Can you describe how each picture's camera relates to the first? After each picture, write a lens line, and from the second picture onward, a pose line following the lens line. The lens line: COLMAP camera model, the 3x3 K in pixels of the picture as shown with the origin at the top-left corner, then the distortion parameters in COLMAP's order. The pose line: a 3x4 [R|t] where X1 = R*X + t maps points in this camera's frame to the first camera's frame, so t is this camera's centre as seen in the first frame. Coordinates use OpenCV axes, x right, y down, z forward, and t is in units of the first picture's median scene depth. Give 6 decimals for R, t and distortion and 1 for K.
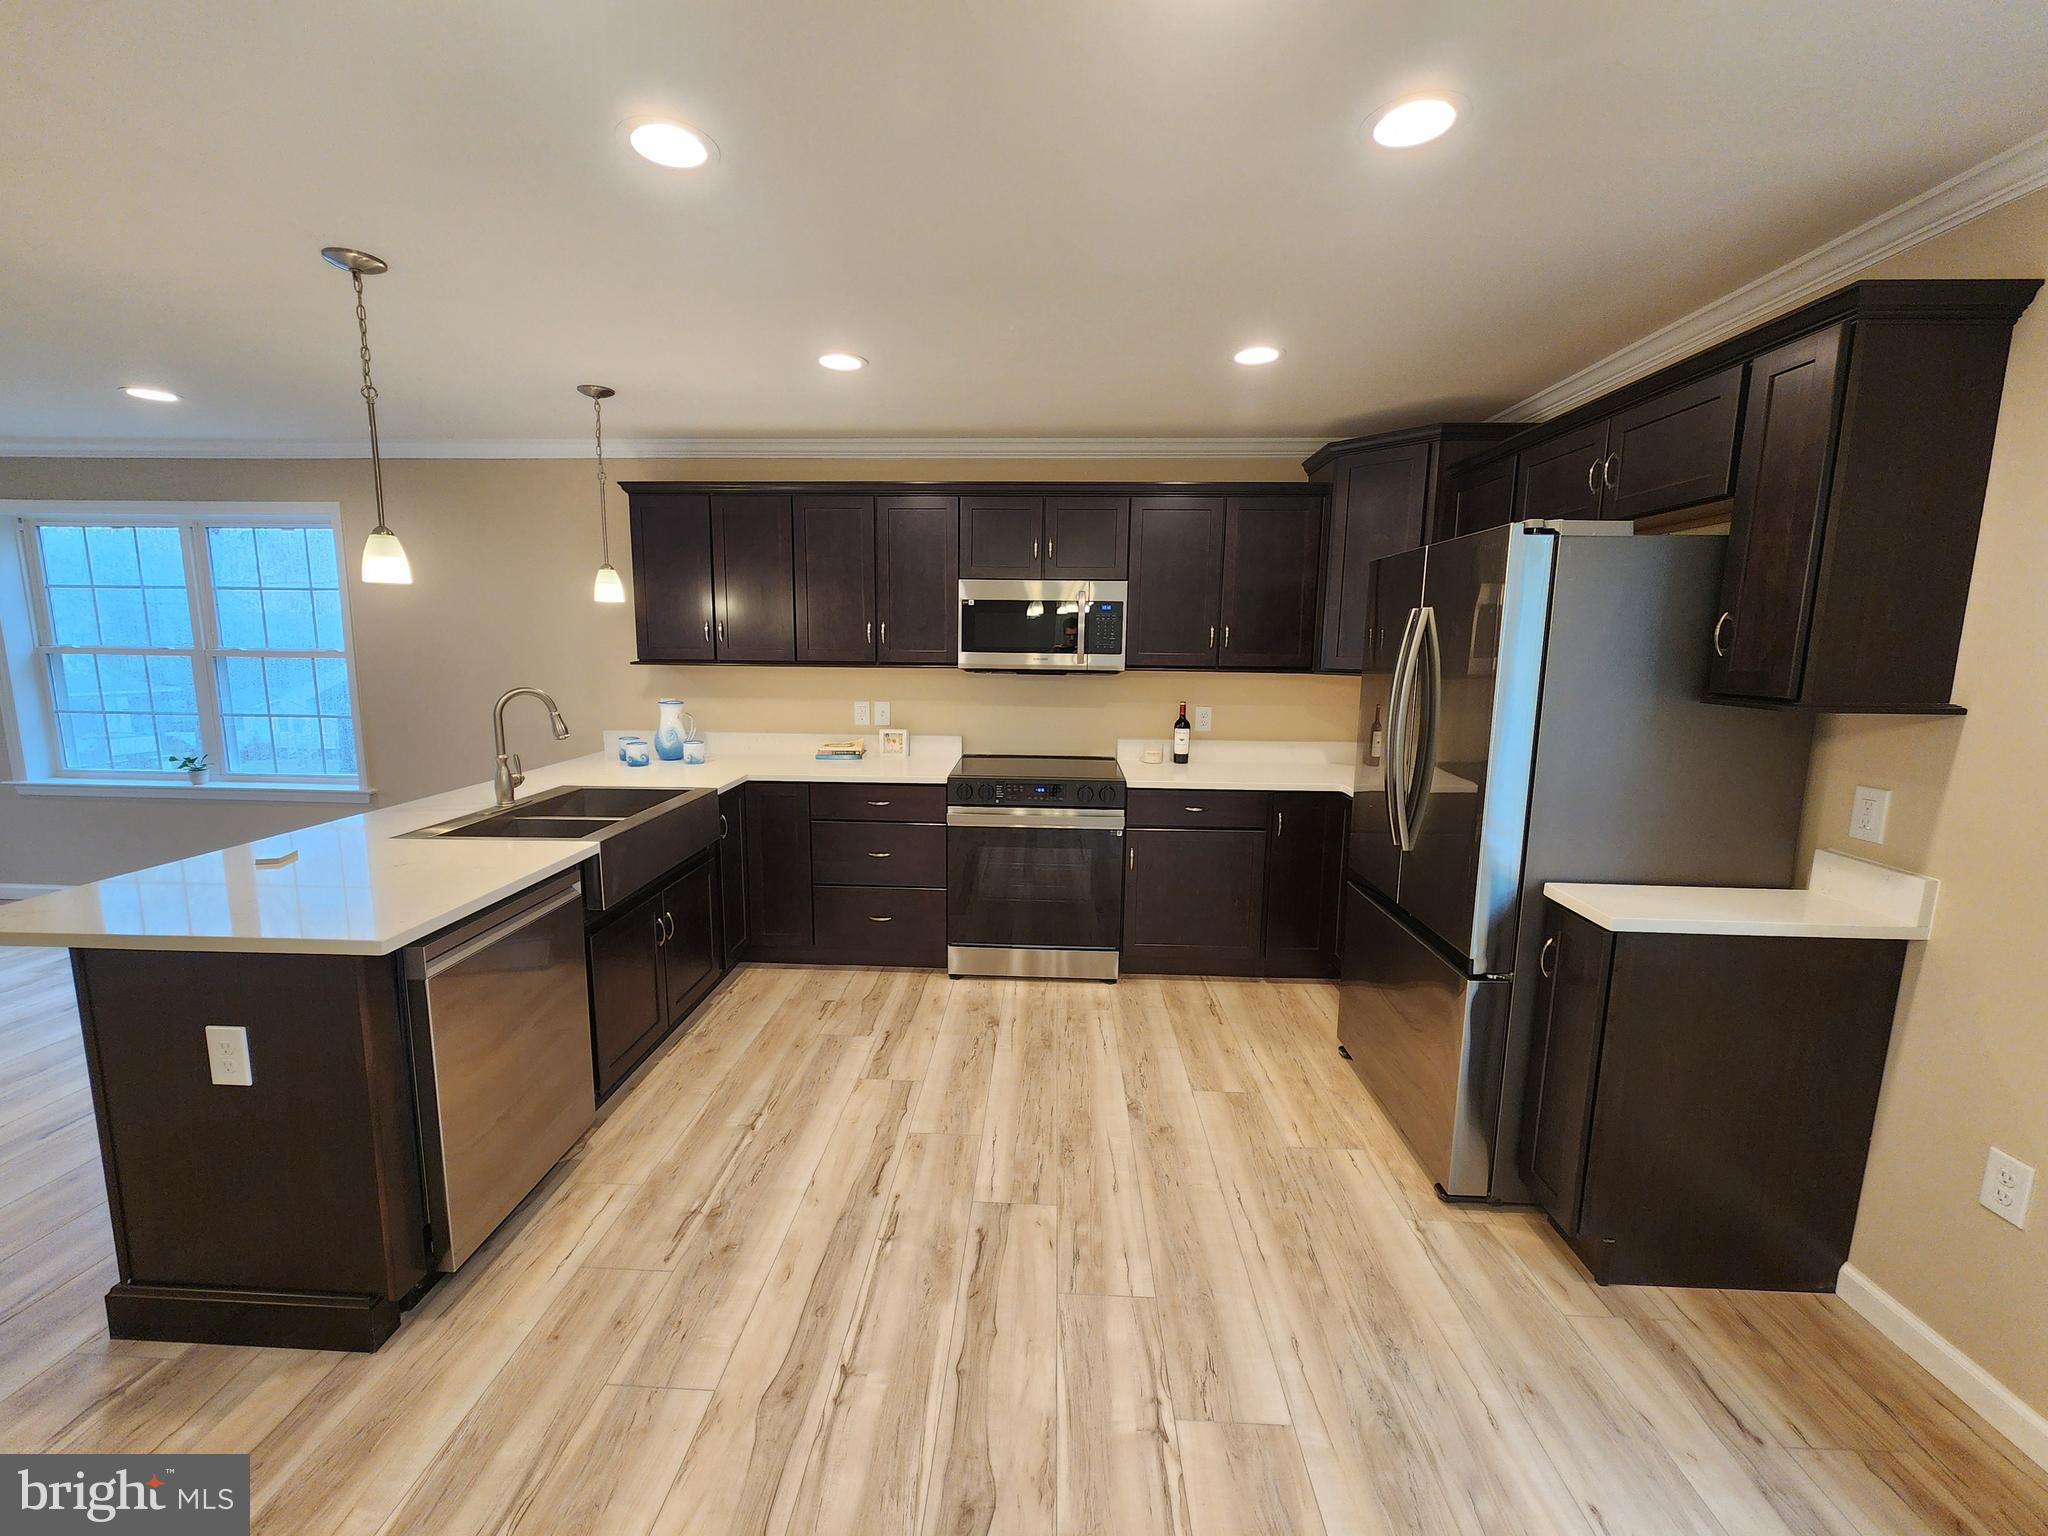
lens RADIAL K [[834.6, 0, 1014.1], [0, 834.6, 768.9], [0, 0, 1]] dist [0.000779, -0.001517]
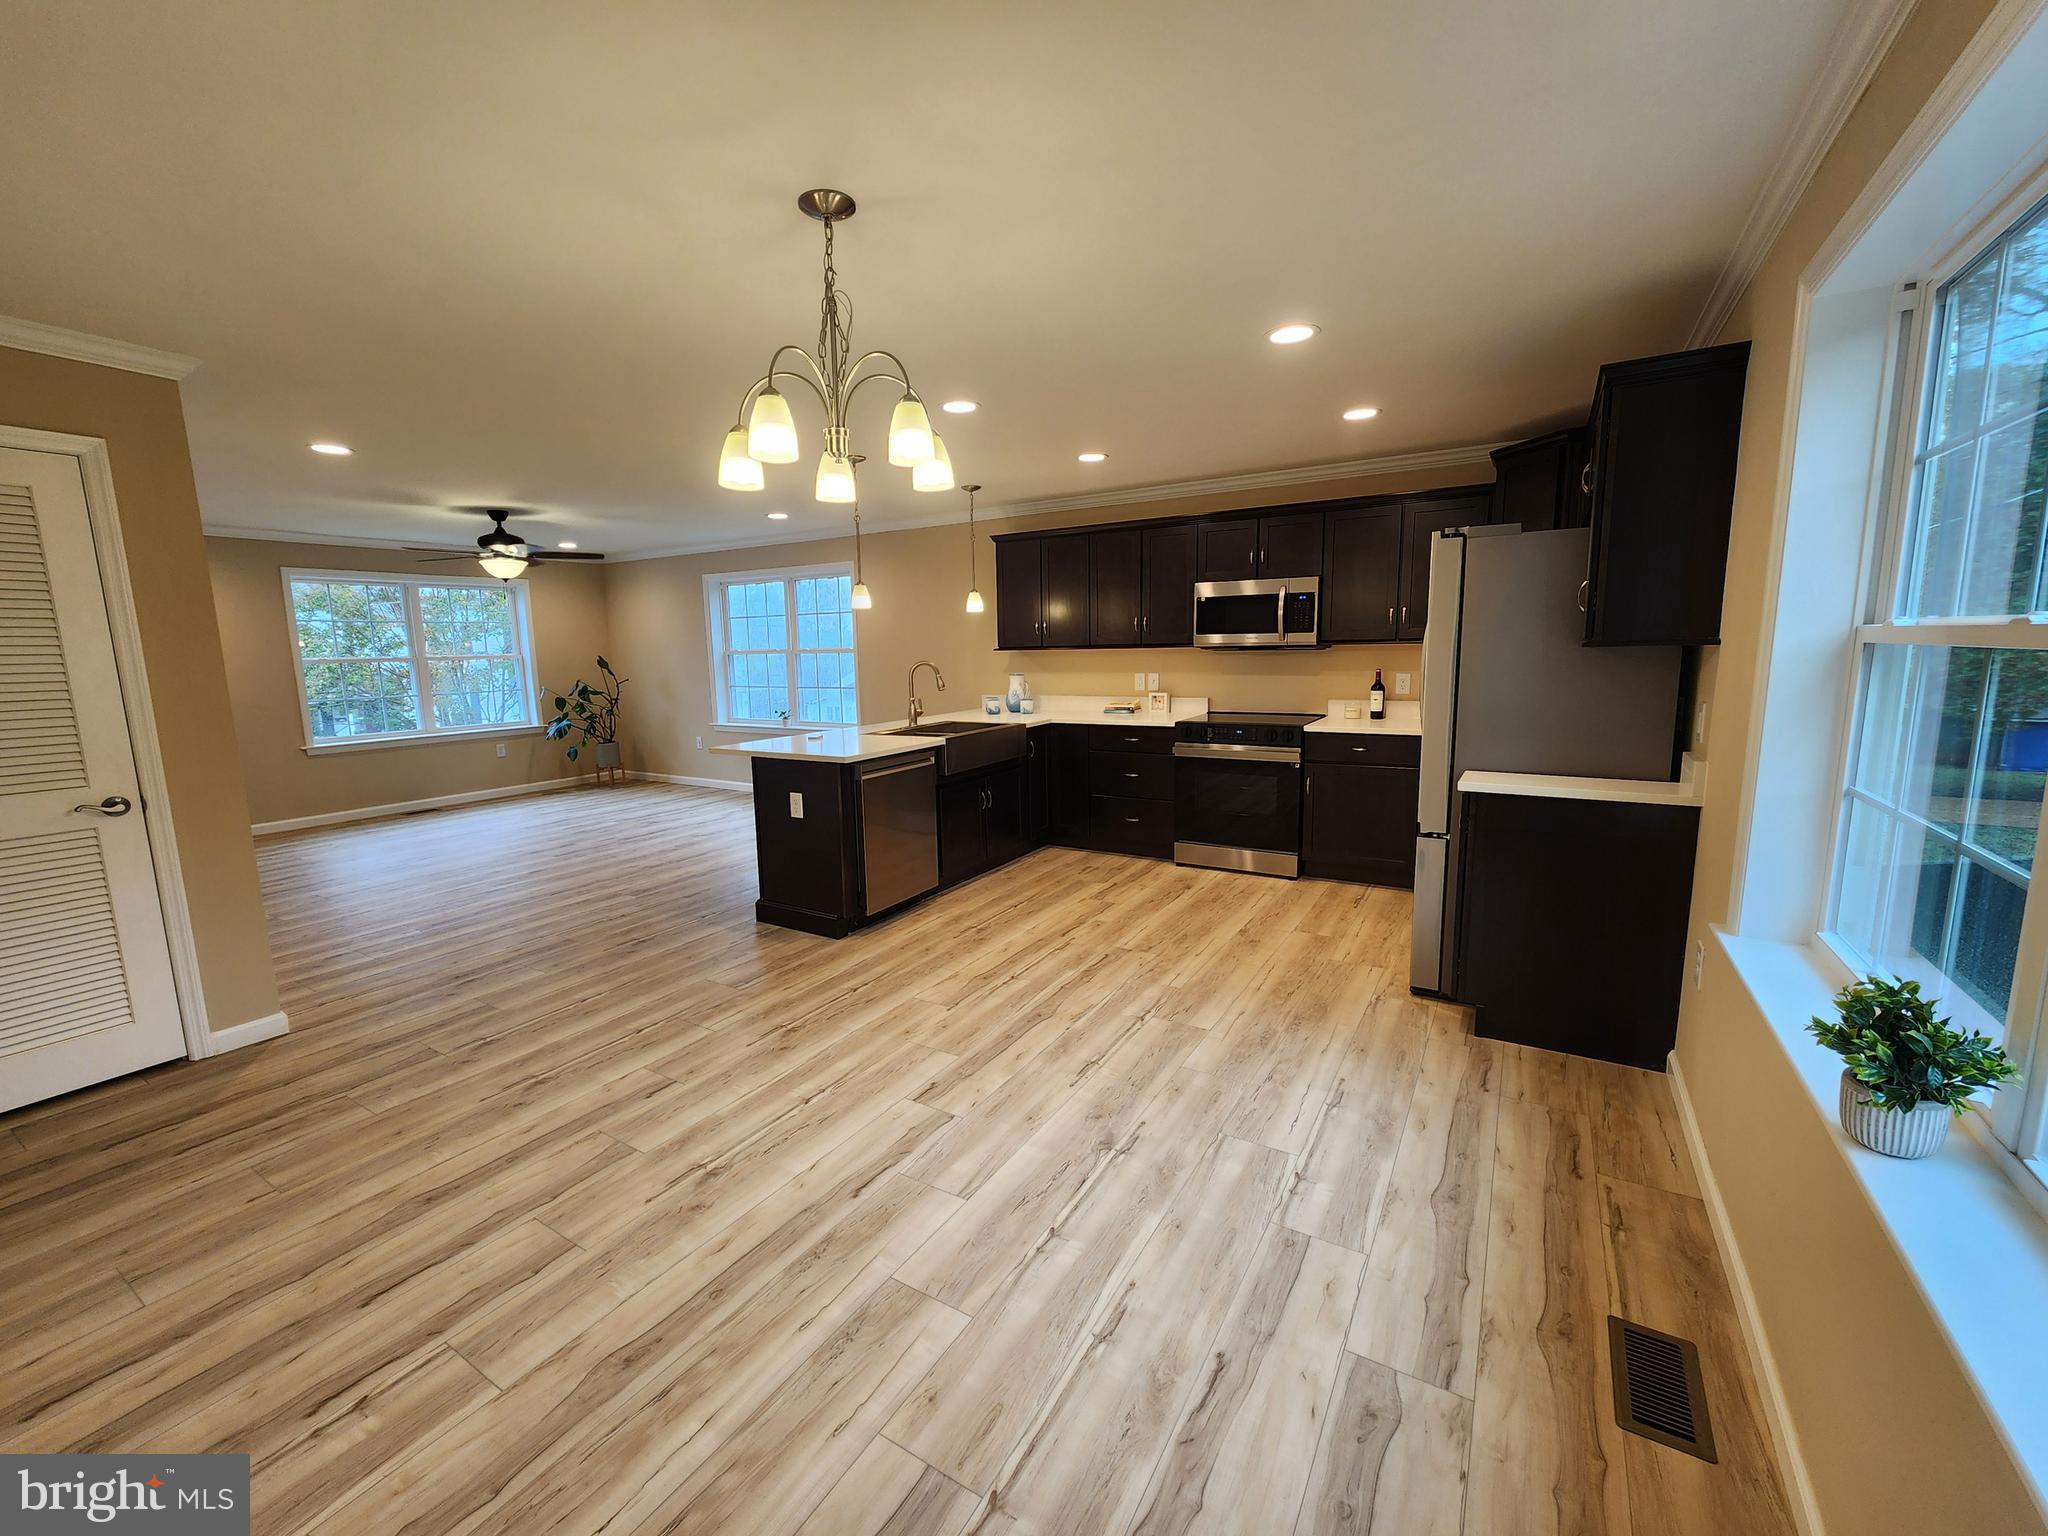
lens RADIAL K [[834.6, 0, 1009.6], [0, 834.6, 773.1], [0, 0, 1]] dist [0.000779, -0.001517]
pose [[0.873204, 0.043973, -0.485366, 0.598492], [-0.041128, 0.999017, 0.016518, 0.137516], [0.485616, 0.005538, 0.874155, -0.634982]]
